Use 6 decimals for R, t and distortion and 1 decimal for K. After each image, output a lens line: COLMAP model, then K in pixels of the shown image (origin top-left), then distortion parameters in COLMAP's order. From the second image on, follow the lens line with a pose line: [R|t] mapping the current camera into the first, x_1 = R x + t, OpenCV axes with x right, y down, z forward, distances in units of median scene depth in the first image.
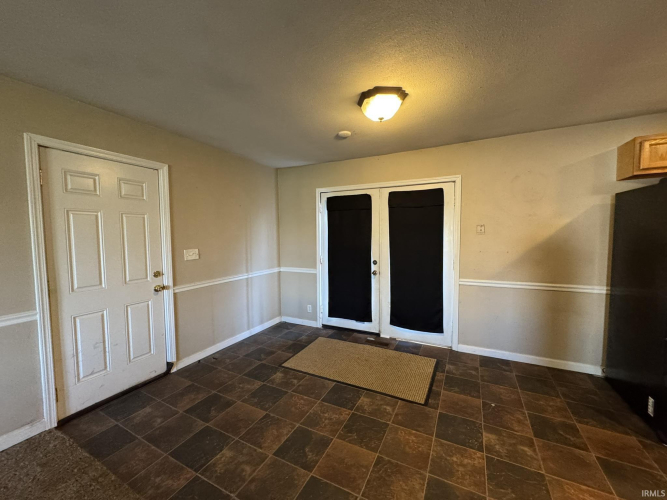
lens RADIAL K [[264.8, 0, 333.9], [0, 264.8, 248.4], [0, 0, 1]] dist [-0.002629, 0.000794]
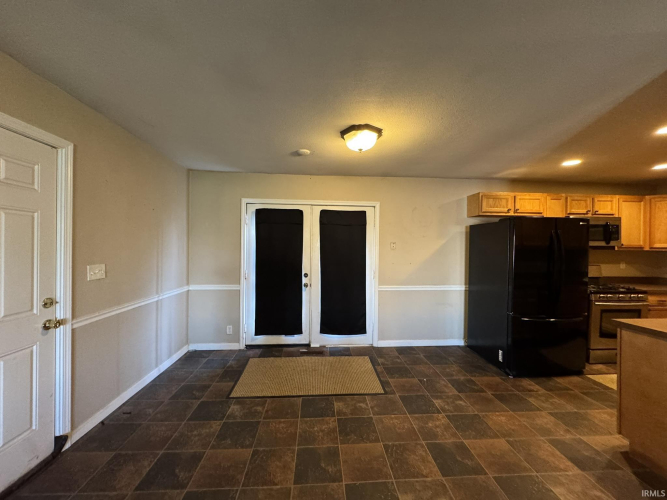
lens RADIAL K [[264.8, 0, 332.5], [0, 264.8, 249.1], [0, 0, 1]] dist [-0.002629, 0.000794]
pose [[0.858950, 0.016672, 0.511787, -0.390758], [0.008802, 0.998841, -0.047311, 0.000398], [-0.511983, 0.045143, 0.857808, 0.063765]]
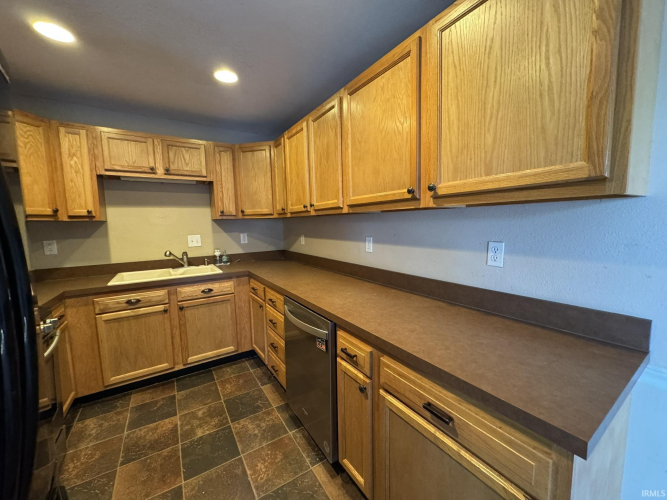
lens RADIAL K [[264.8, 0, 332.9], [0, 264.8, 250.2], [0, 0, 1]] dist [-0.002629, 0.000794]
pose [[-0.865064, -0.018765, 0.501311, -0.204966], [0.056749, 0.989225, 0.134954, -0.030831], [-0.498442, 0.145193, -0.854678, 1.029379]]
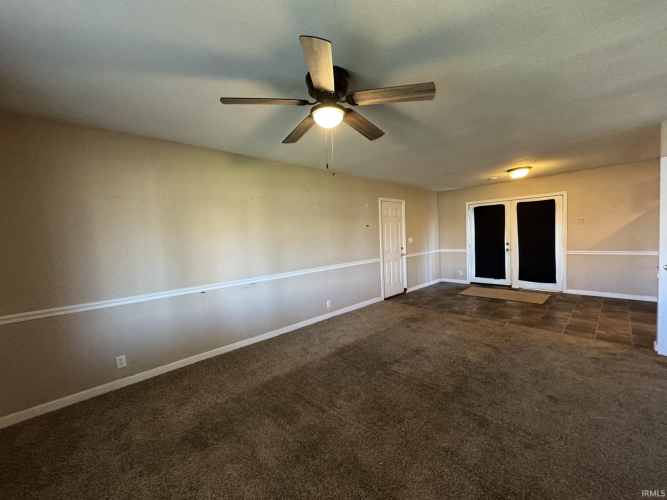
lens RADIAL K [[264.8, 0, 332.6], [0, 264.8, 249.8], [0, 0, 1]] dist [-0.002629, 0.000794]
pose [[0.940857, -0.013424, -0.338538, -0.446163], [0.016821, 0.999833, 0.007102, 0.080694], [0.338386, -0.012377, 0.940926, -1.339509]]
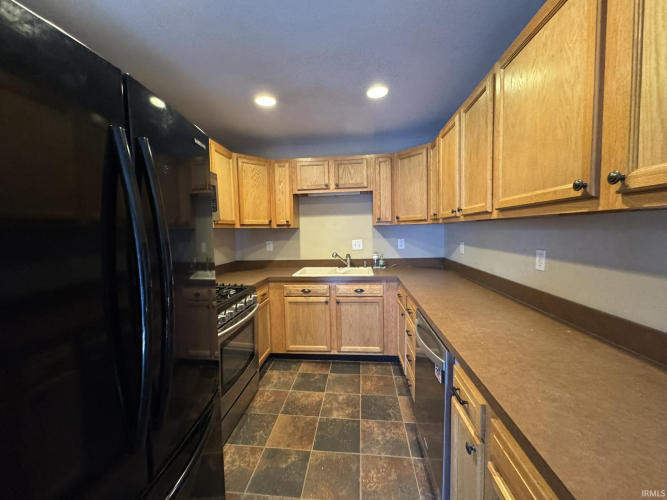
lens RADIAL K [[264.8, 0, 333.4], [0, 264.8, 249.8], [0, 0, 1]] dist [-0.002629, 0.000794]
pose [[-0.366615, -0.045841, 0.929243, -0.268781], [0.071417, 0.994452, 0.077235, -0.033651], [-0.927627, 0.094679, -0.361307, 0.927763]]
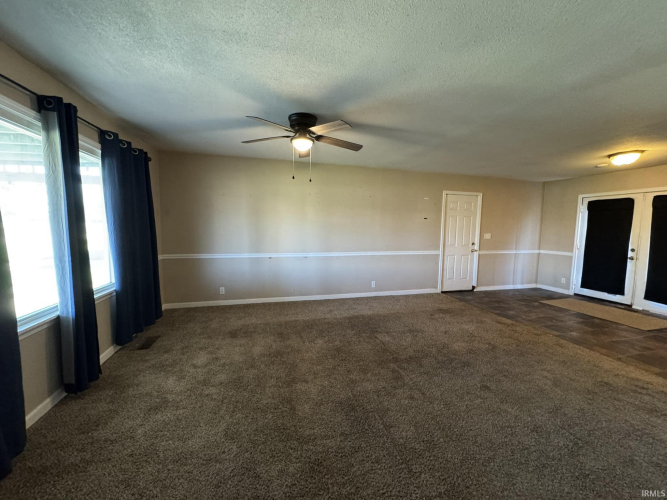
lens RADIAL K [[264.8, 0, 332.7], [0, 264.8, 249.4], [0, 0, 1]] dist [-0.002629, 0.000794]
pose [[0.667680, 0.081640, -0.739959, 0.176588], [-0.060659, 0.996630, 0.055224, 0.089673], [0.741973, 0.008013, 0.670382, -1.300798]]
